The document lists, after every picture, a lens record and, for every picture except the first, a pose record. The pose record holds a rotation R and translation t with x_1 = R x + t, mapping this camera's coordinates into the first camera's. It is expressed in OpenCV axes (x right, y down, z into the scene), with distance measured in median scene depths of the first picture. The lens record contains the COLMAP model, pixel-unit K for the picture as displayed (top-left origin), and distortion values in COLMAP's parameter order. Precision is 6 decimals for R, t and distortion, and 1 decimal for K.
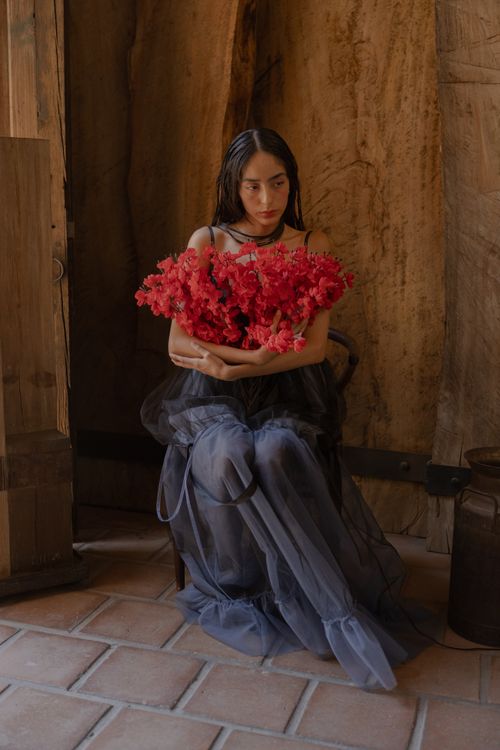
lens RADIAL K [[875.3, 0, 249.5], [0, 875.3, 377.6], [0, 0, 1]] dist [0.014421, 0.000000]
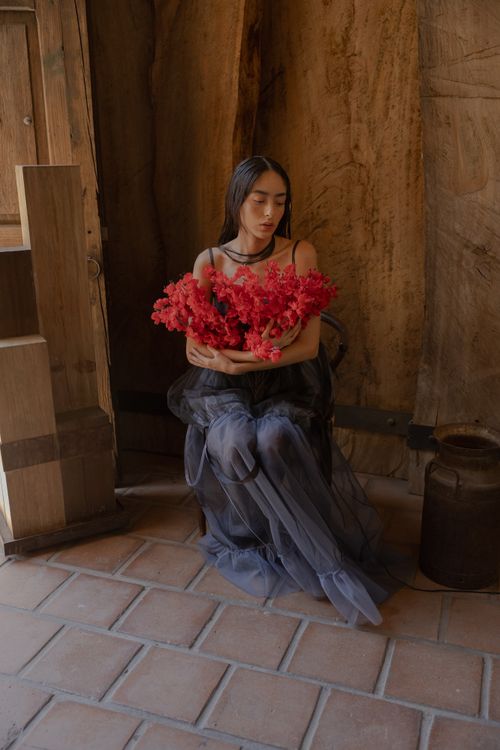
lens RADIAL K [[733.7, 0, 251.0], [0, 733.7, 380.3], [0, 0, 1]] dist [0.013999, 0.000000]
pose [[0.998747, -0.011433, -0.048715, 0.038822], [0.017707, 0.991307, 0.130371, -0.099337], [0.046801, -0.131070, 0.990268, 0.004749]]
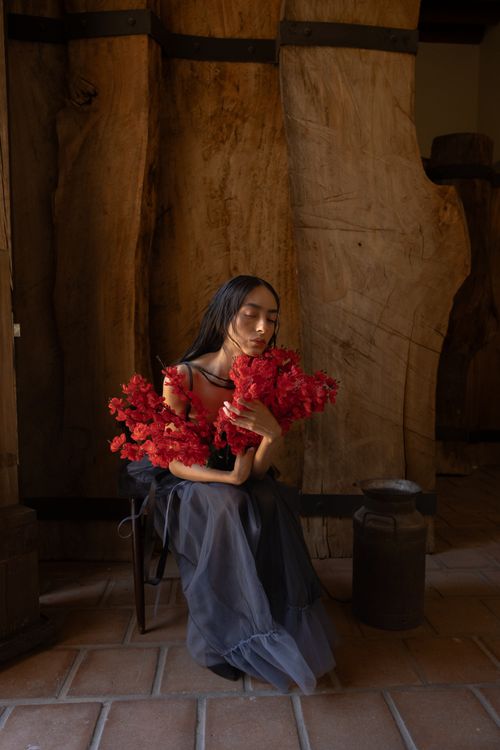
lens RADIAL K [[532.6, 0, 249.9], [0, 532.6, 379.4], [0, 0, 1]] dist [0.005700, 0.002616]
pose [[0.936738, -0.042264, 0.347470, -0.162989], [0.077456, 0.993103, -0.088017, -0.015163], [-0.341354, 0.109362, 0.933551, 0.228870]]
